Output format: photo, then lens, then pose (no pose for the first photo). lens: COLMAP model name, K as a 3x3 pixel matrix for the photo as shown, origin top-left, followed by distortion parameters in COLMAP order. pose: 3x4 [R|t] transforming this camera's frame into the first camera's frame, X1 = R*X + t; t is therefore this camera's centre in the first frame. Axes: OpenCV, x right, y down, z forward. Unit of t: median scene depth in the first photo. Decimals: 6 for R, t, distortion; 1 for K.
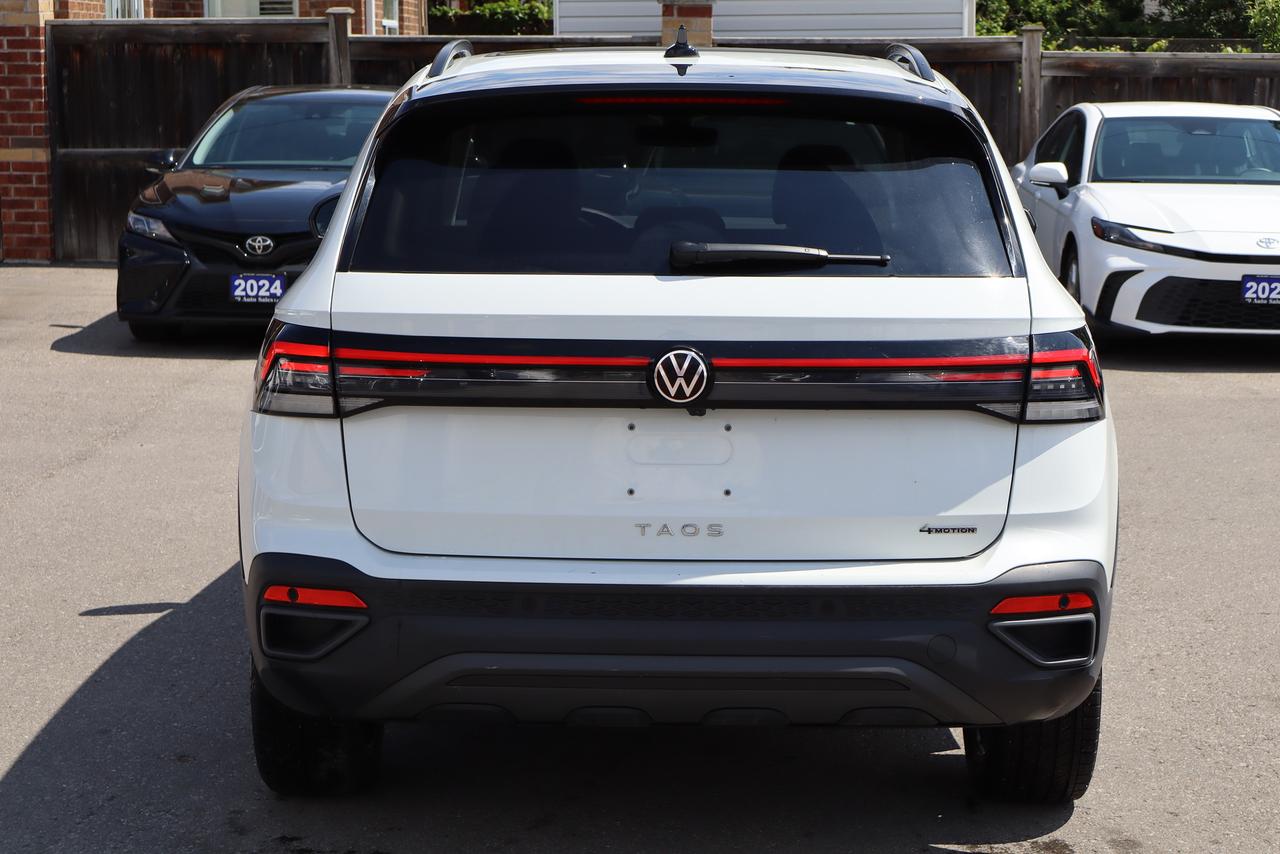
lens RADIAL K [[2636.2, 0, 640.0], [0, 2636.2, 427.0], [0, 0, 1]] dist [-0.043699, -0.116501]
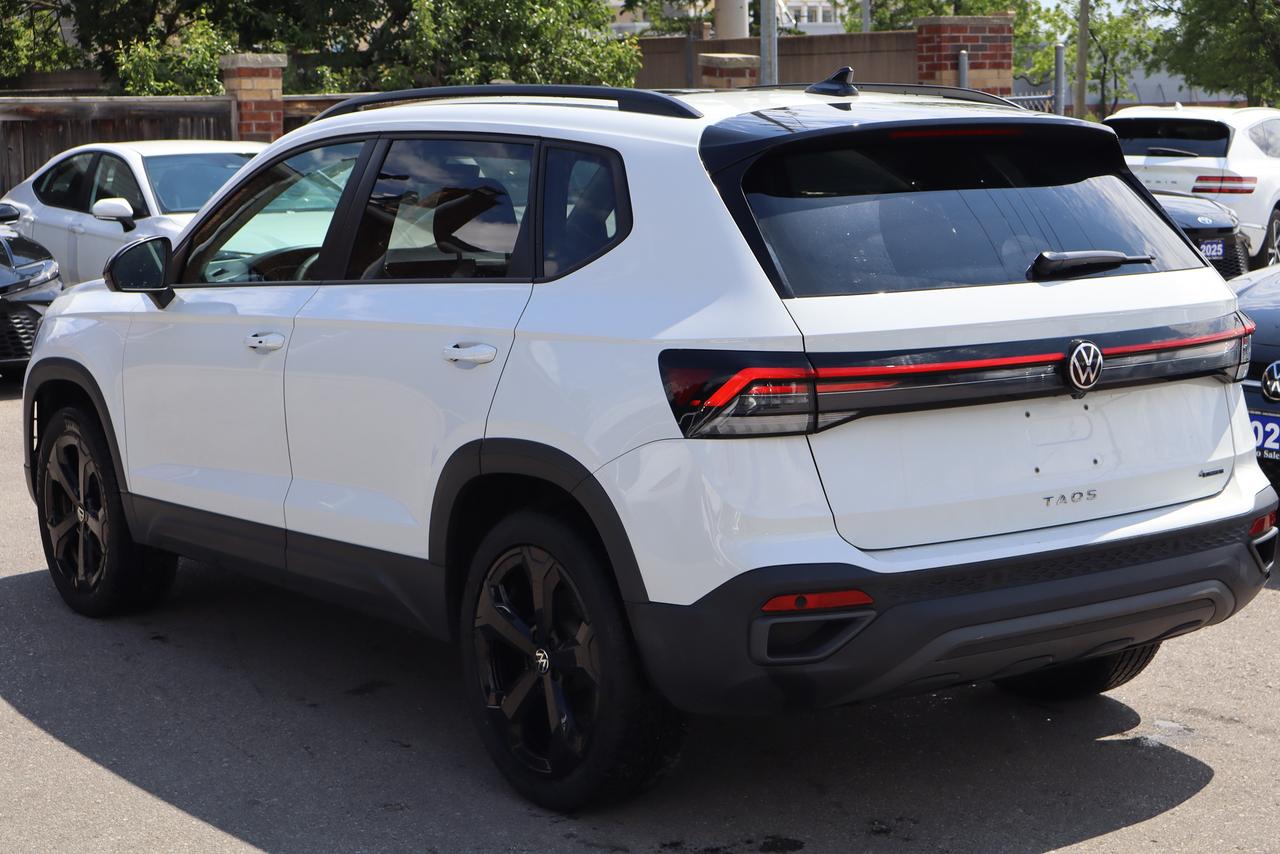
lens RADIAL K [[2324.6, 0, 640.0], [0, 2324.6, 427.0], [0, 0, 1]] dist [0.023047, 0.077944]
pose [[0.806014, -0.099734, 0.583434, -0.729994], [0.100402, 0.994455, 0.031290, -0.043181], [-0.583320, 0.033358, 0.811557, 0.268472]]
